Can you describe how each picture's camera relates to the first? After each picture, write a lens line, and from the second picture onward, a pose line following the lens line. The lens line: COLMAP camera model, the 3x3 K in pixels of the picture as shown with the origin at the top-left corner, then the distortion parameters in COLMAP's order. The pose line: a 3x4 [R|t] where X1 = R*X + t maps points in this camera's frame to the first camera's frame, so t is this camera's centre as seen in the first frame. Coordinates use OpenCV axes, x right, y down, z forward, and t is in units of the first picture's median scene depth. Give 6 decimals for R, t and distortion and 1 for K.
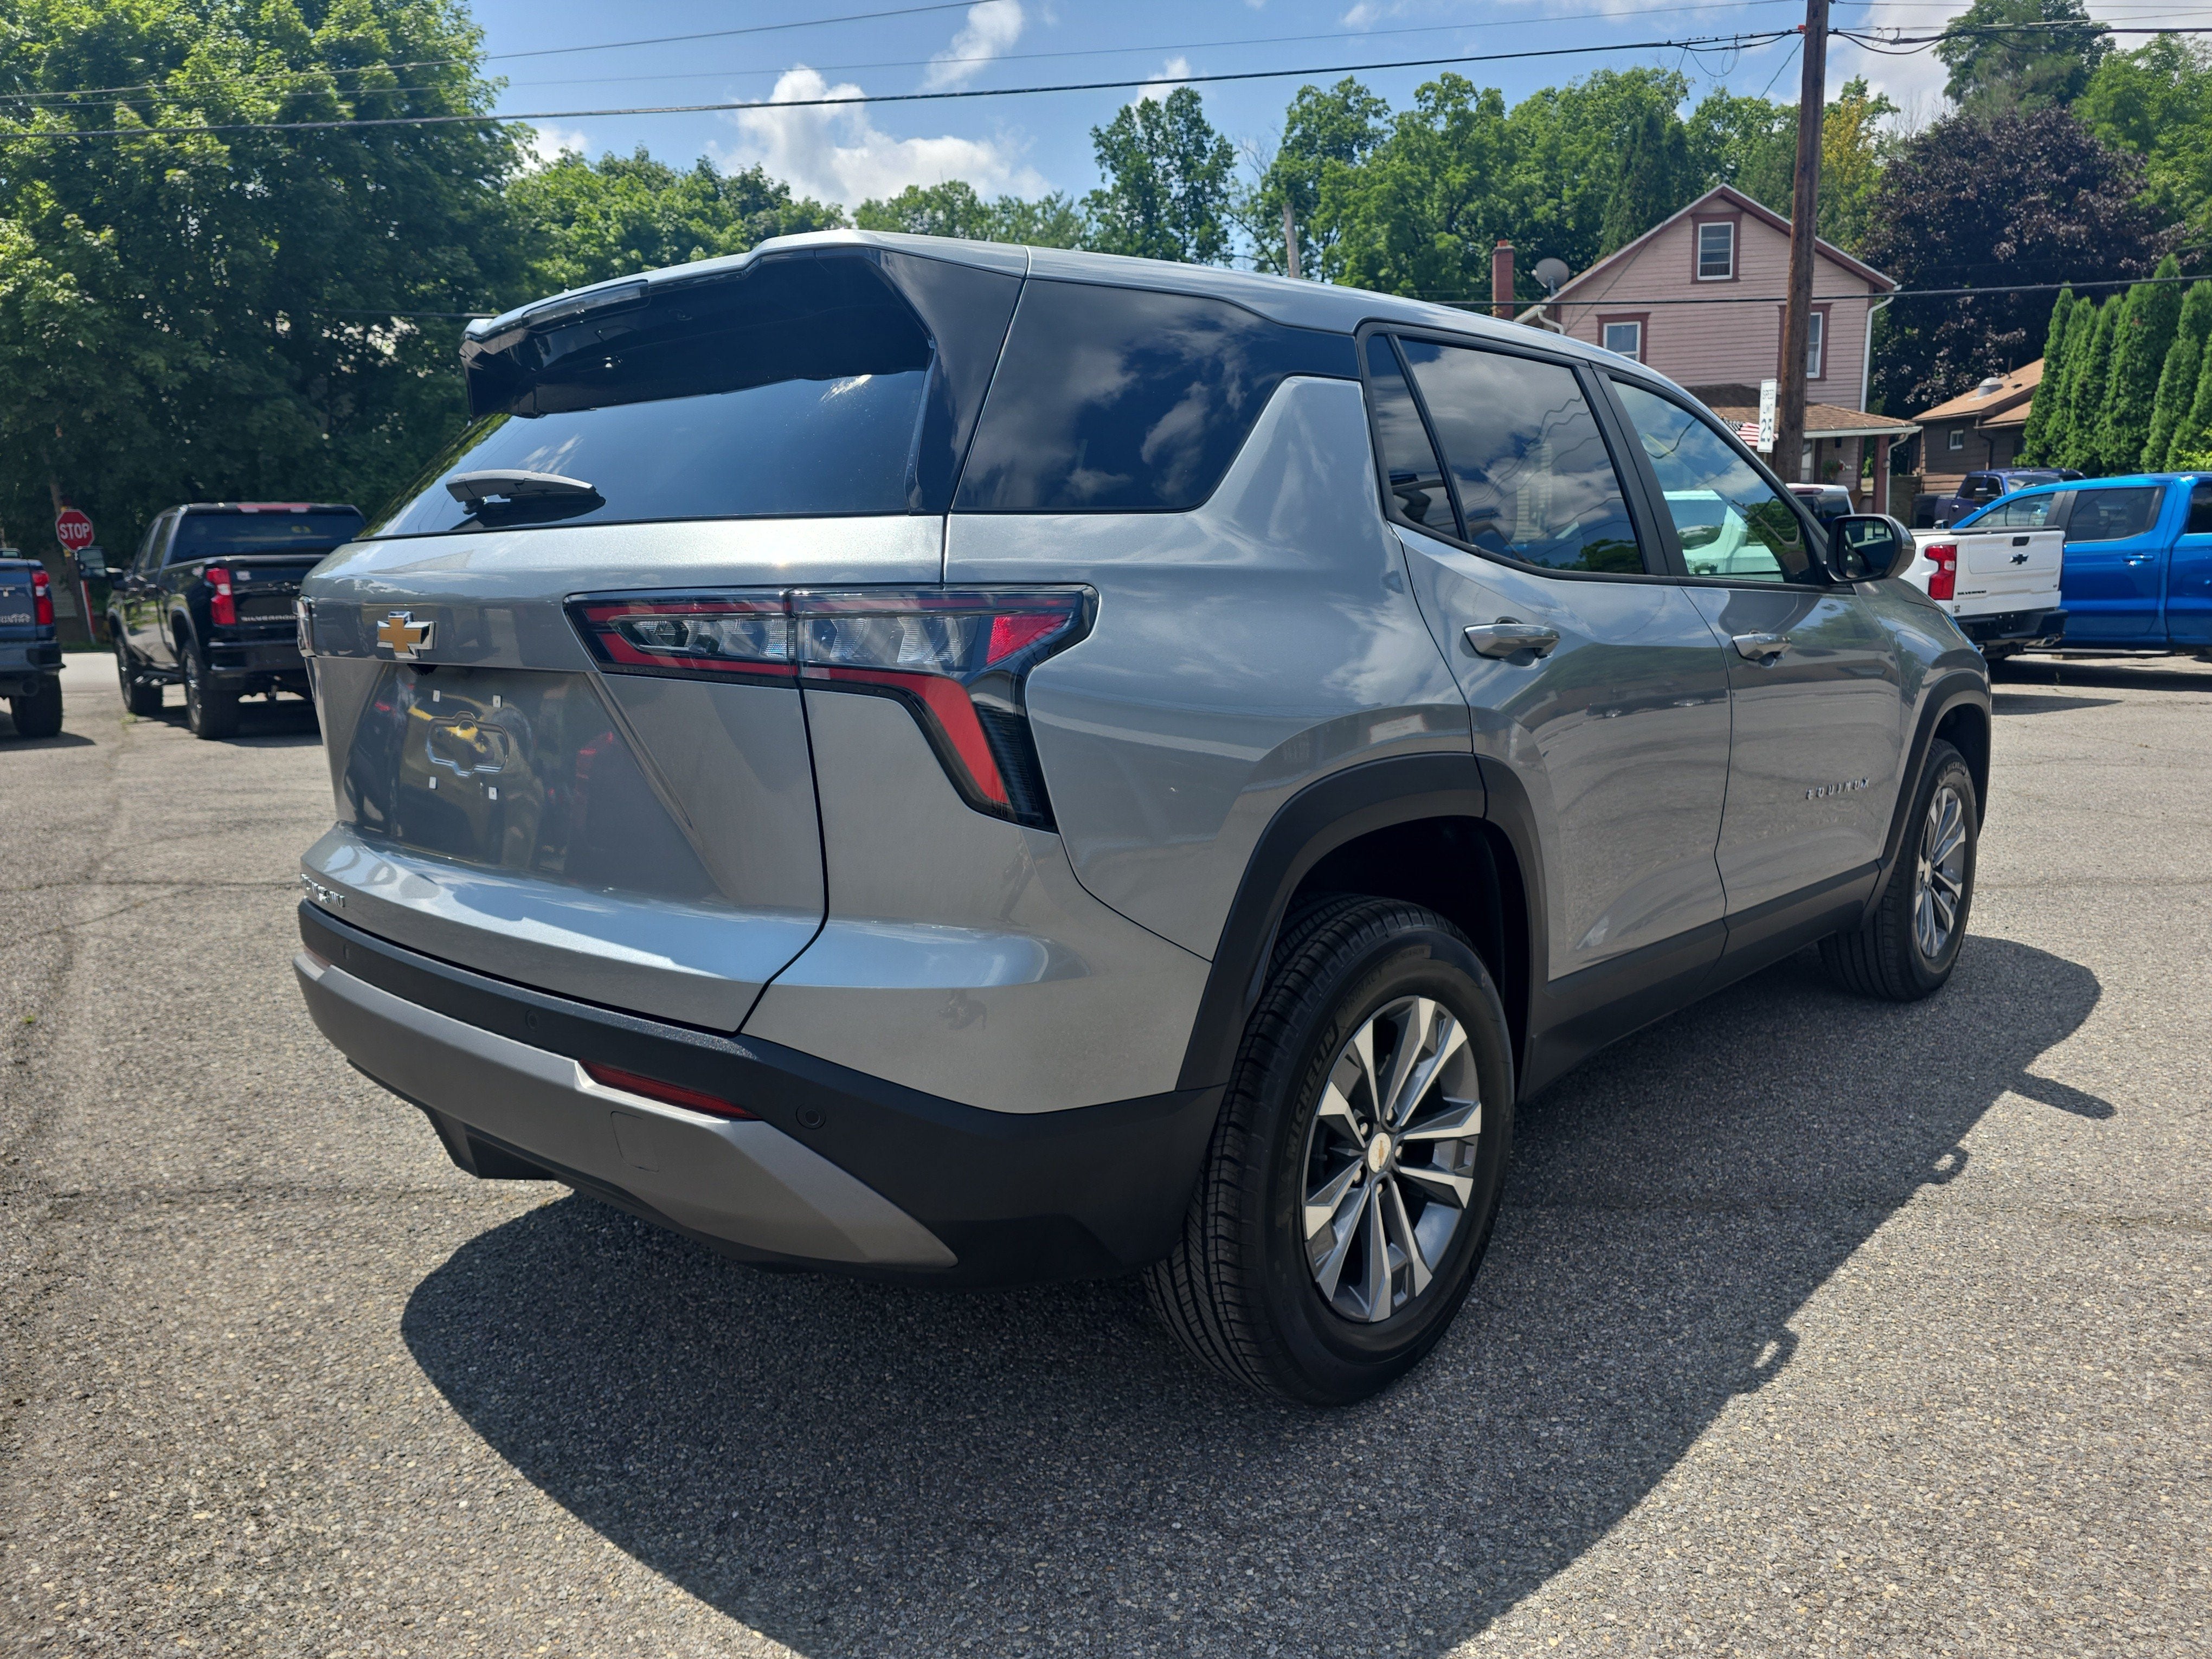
lens RADIAL K [[1545.2, 0, 1151.4], [0, 1545.2, 826.3], [0, 0, 1]] dist [-0.001949, -0.002196]
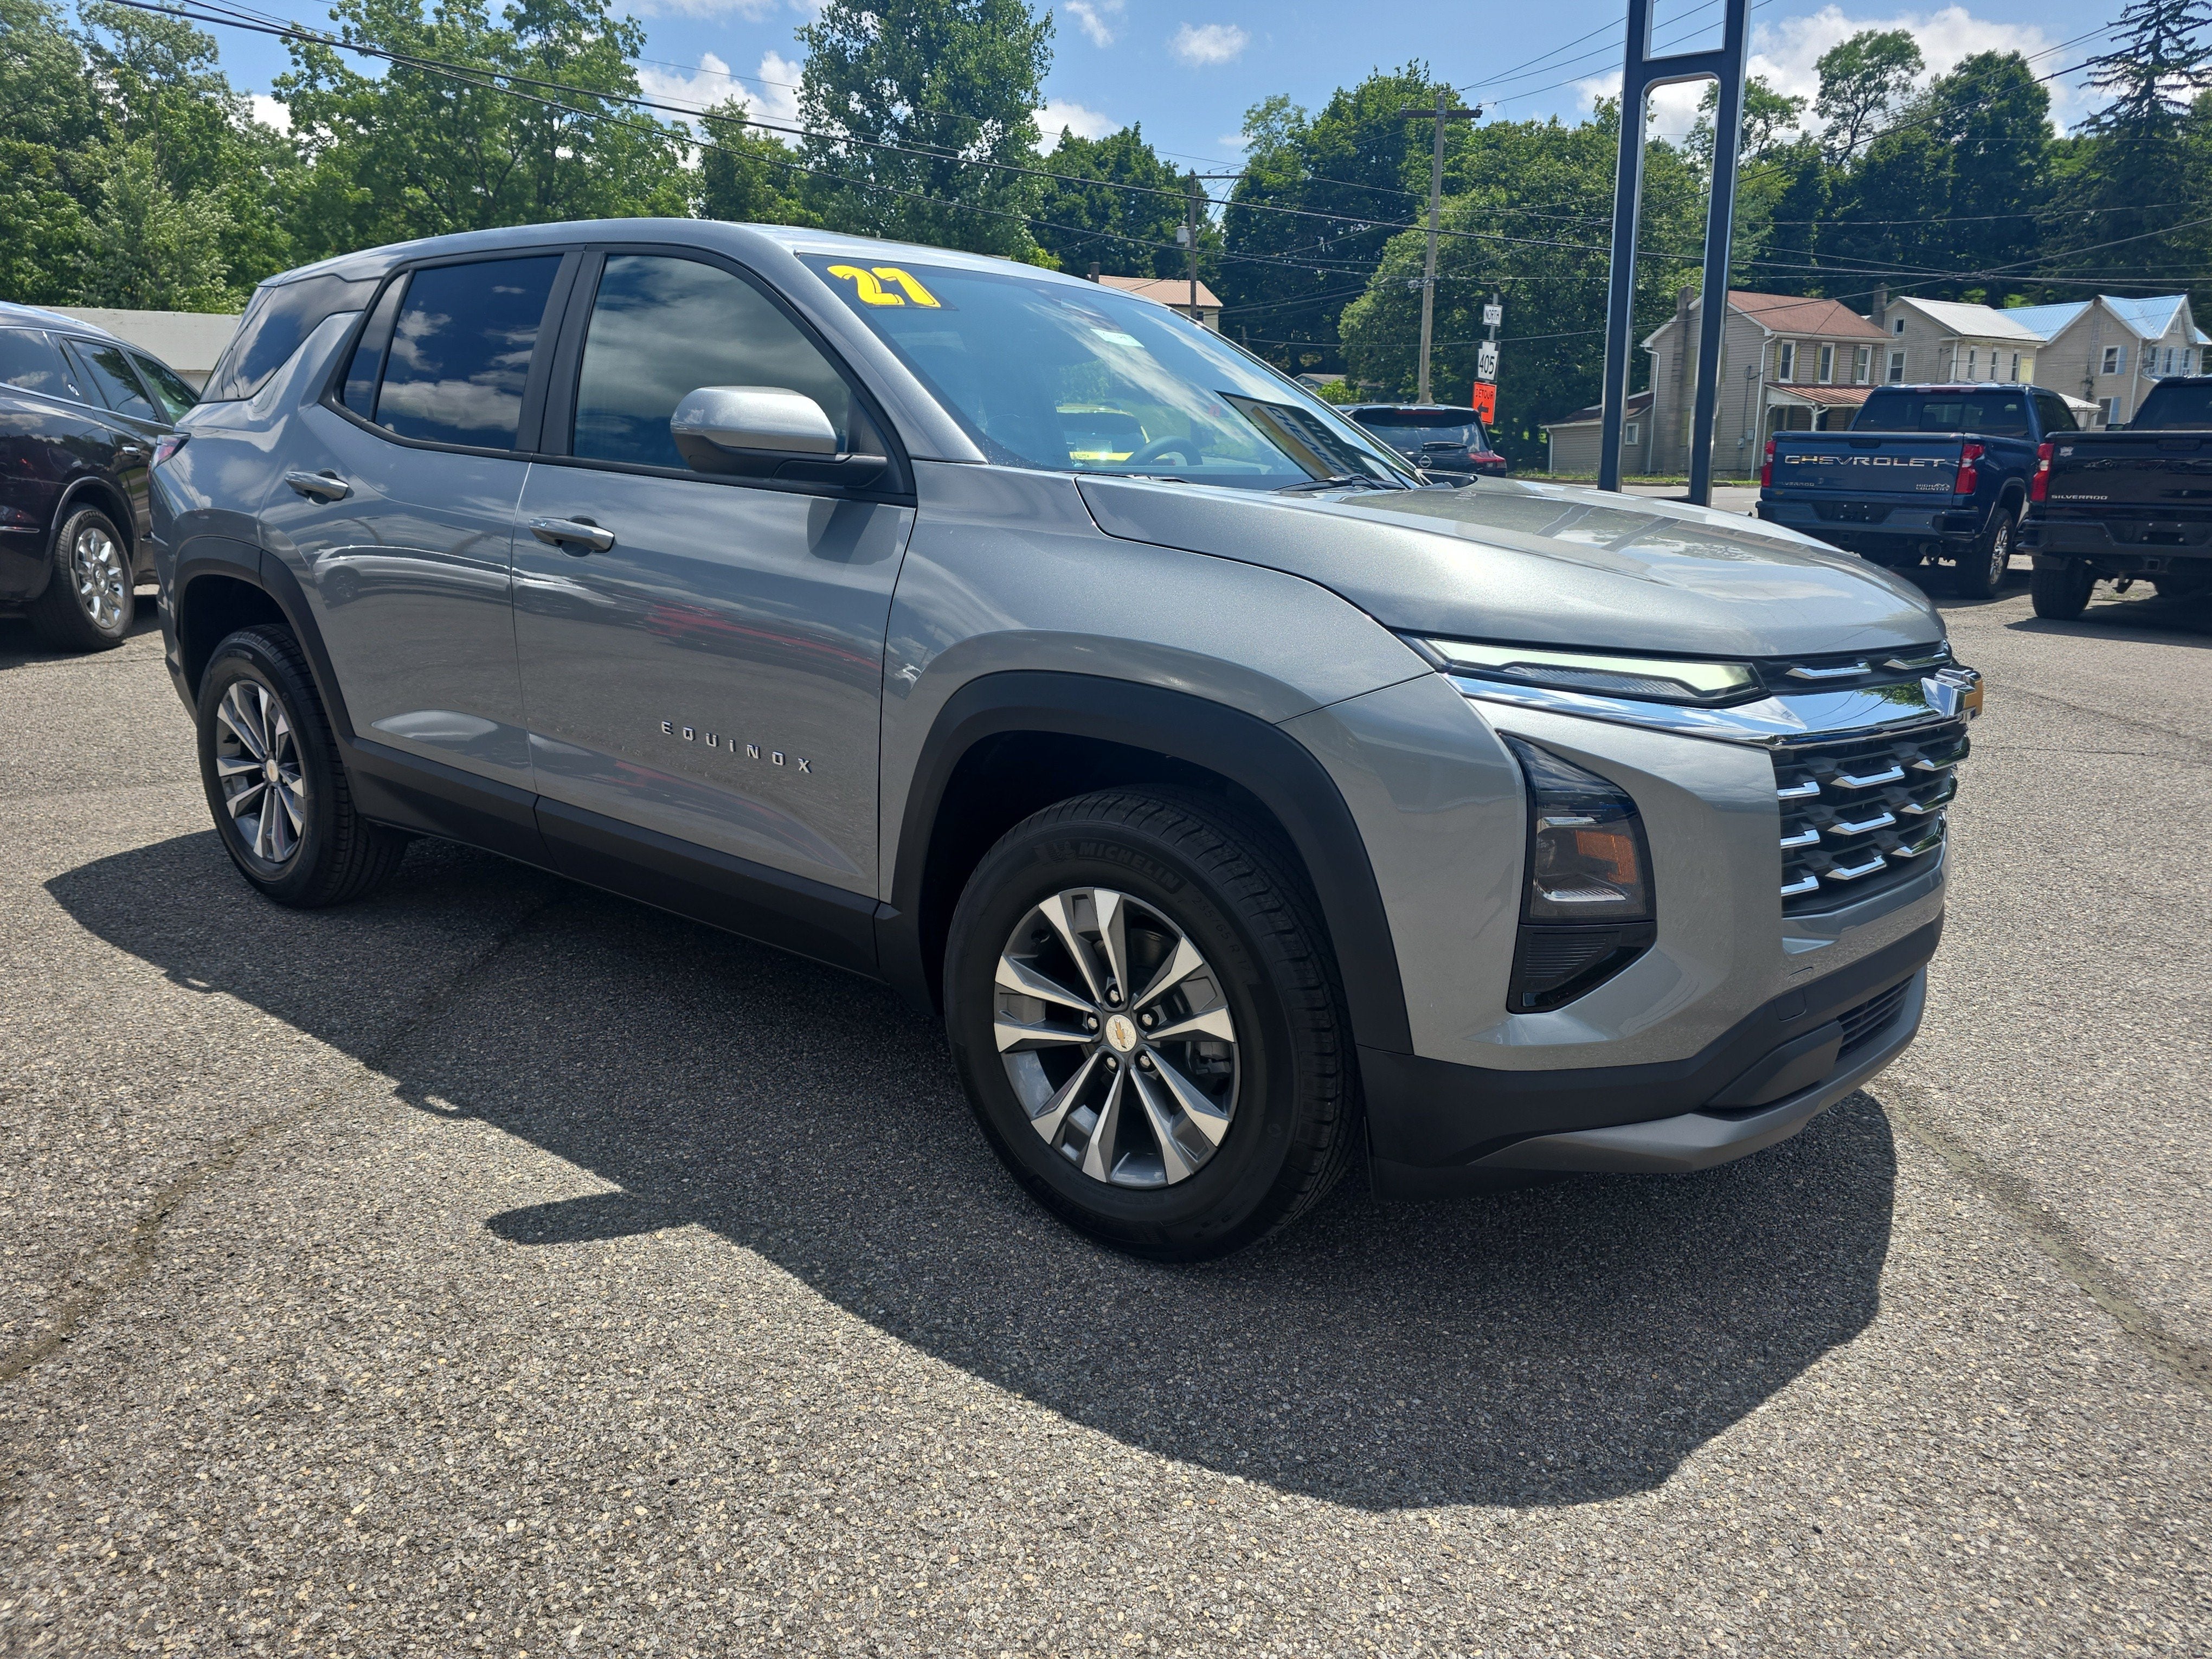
lens RADIAL K [[1497.2, 0, 1106.0], [0, 1497.2, 829.5], [0, 0, 1]] dist [0.052461, -0.041110]
pose [[0.066332, 0.257460, -0.964010, 0.173844], [-0.177051, 0.953843, 0.242562, -0.028770], [0.981964, 0.154589, 0.108854, 0.160699]]
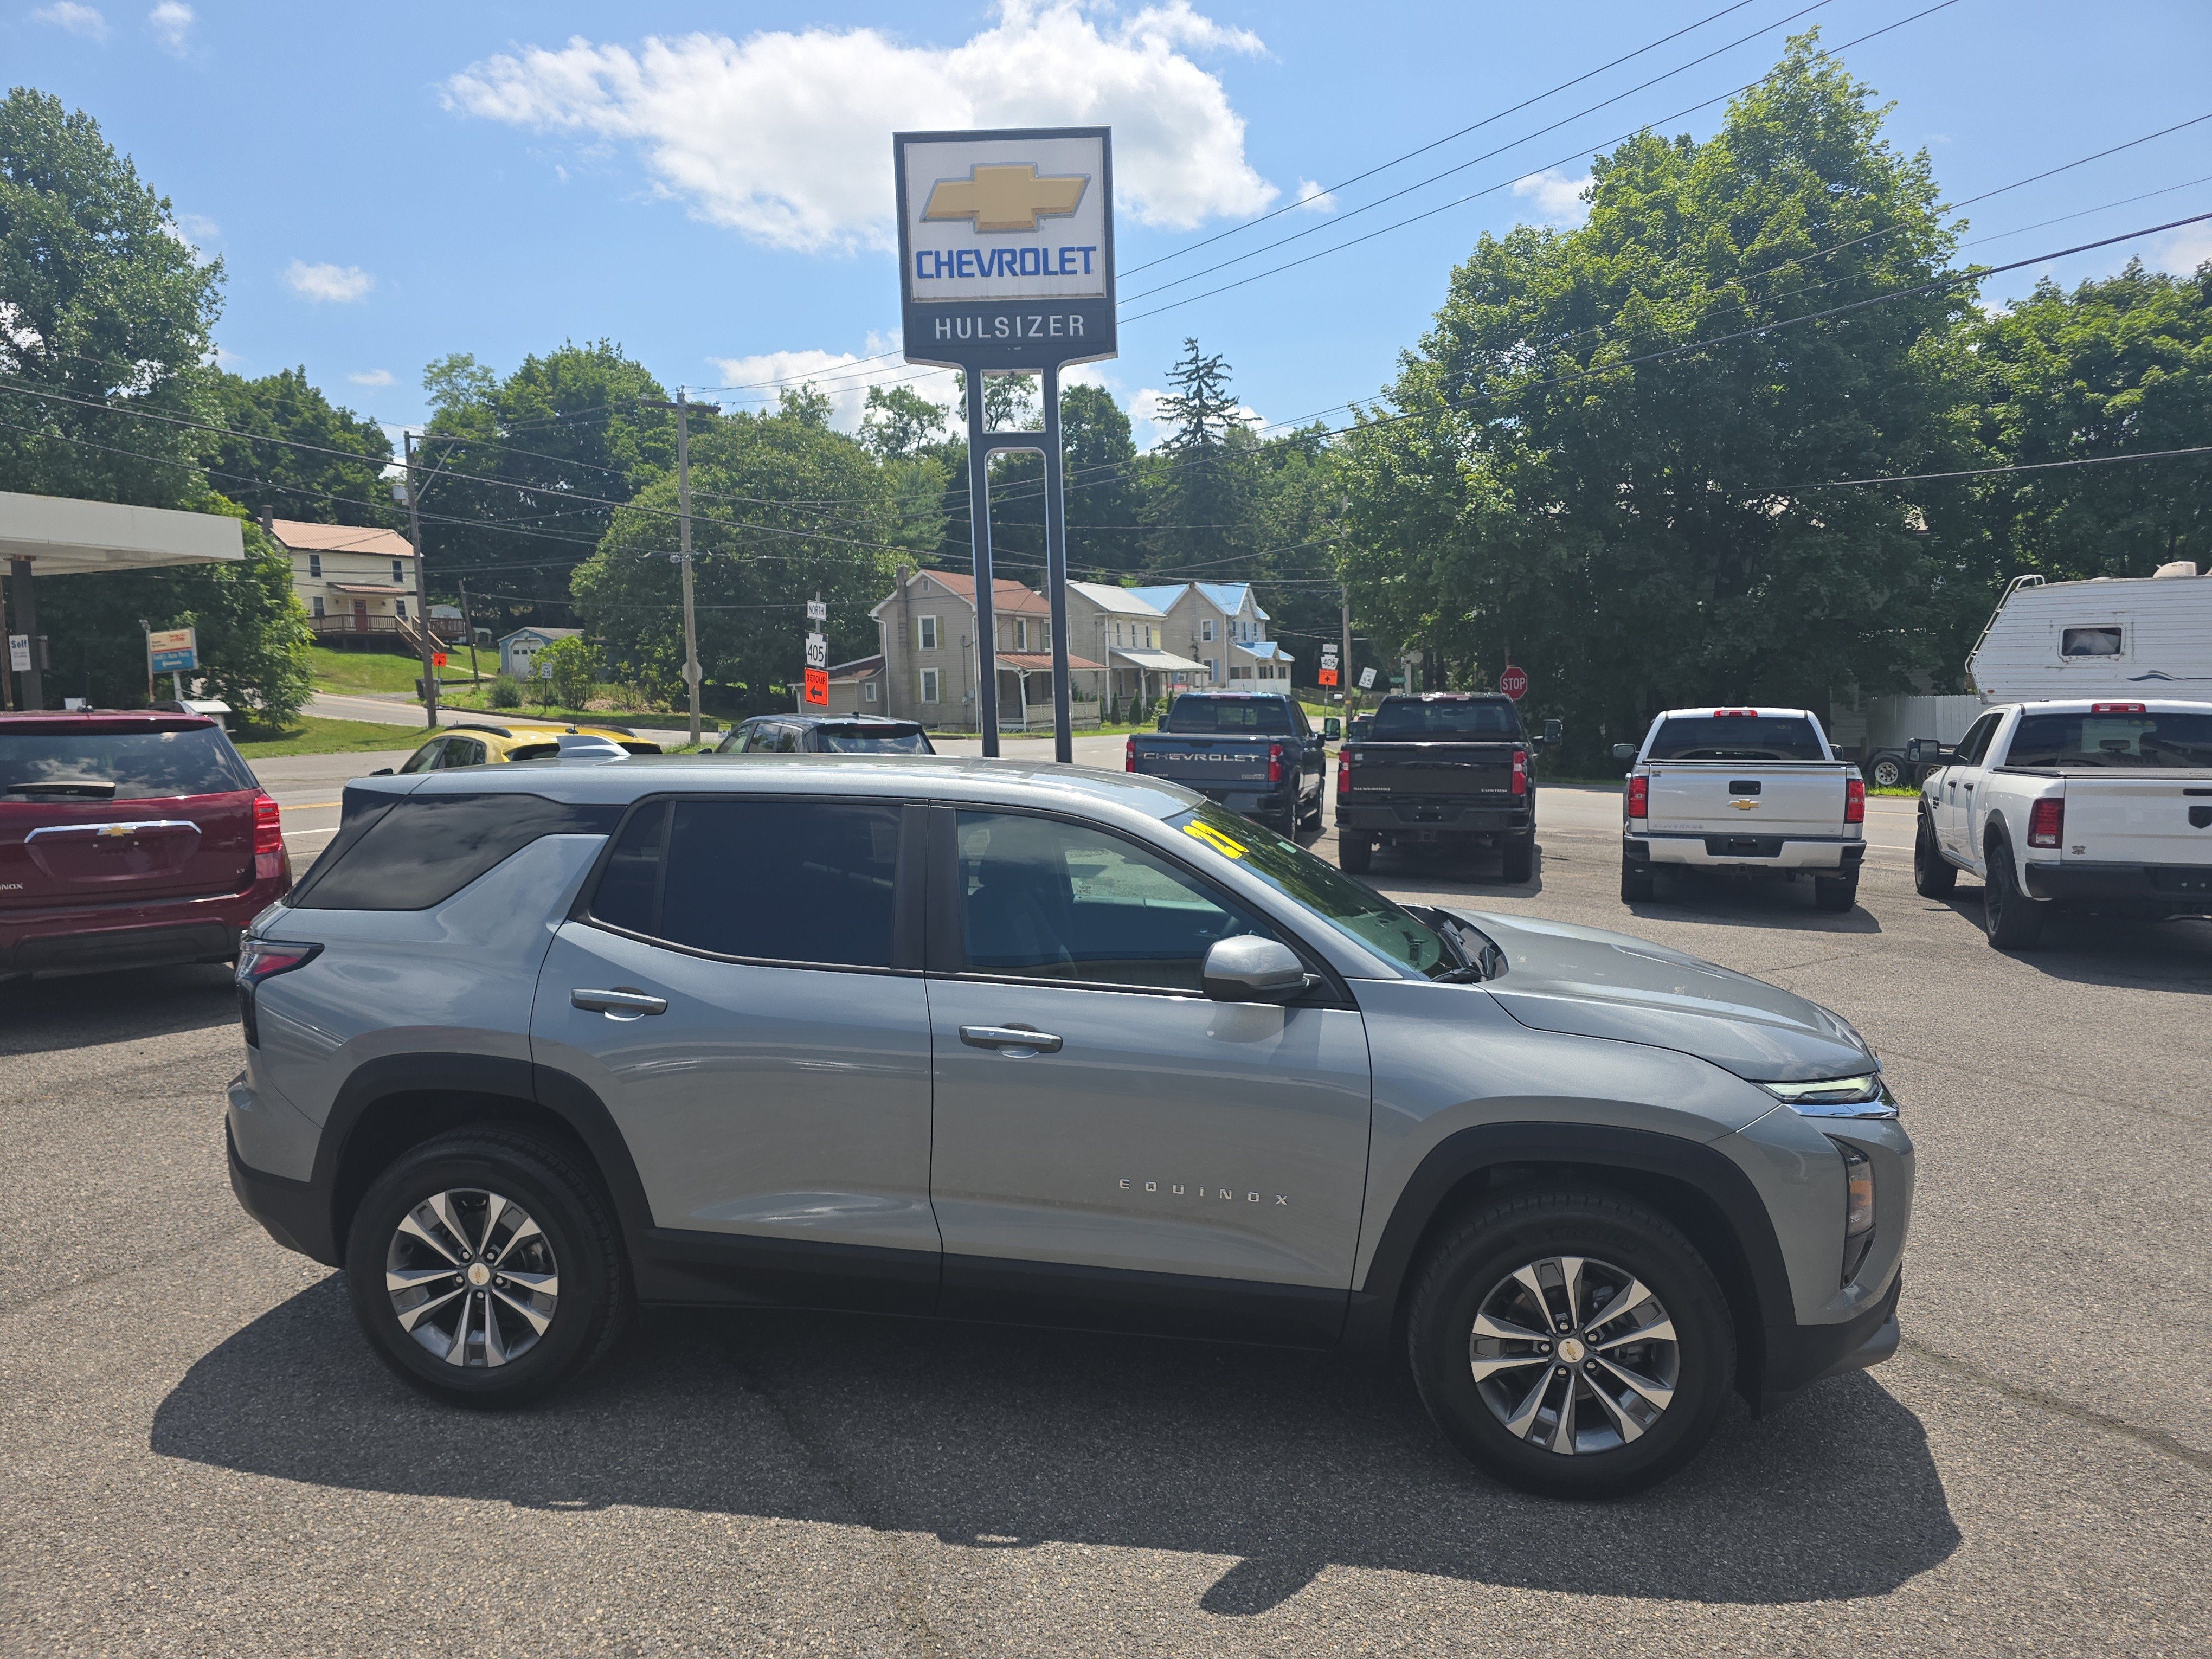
lens RADIAL K [[1497.1, 0, 1104.3], [0, 1497.1, 831.9], [0, 0, 1]] dist [0.040639, -0.031629]
pose [[0.549795, 0.089482, -0.830493, 0.177967], [-0.145804, 0.989262, 0.010065, -0.038107], [0.822476, 0.115555, 0.556938, 0.051662]]
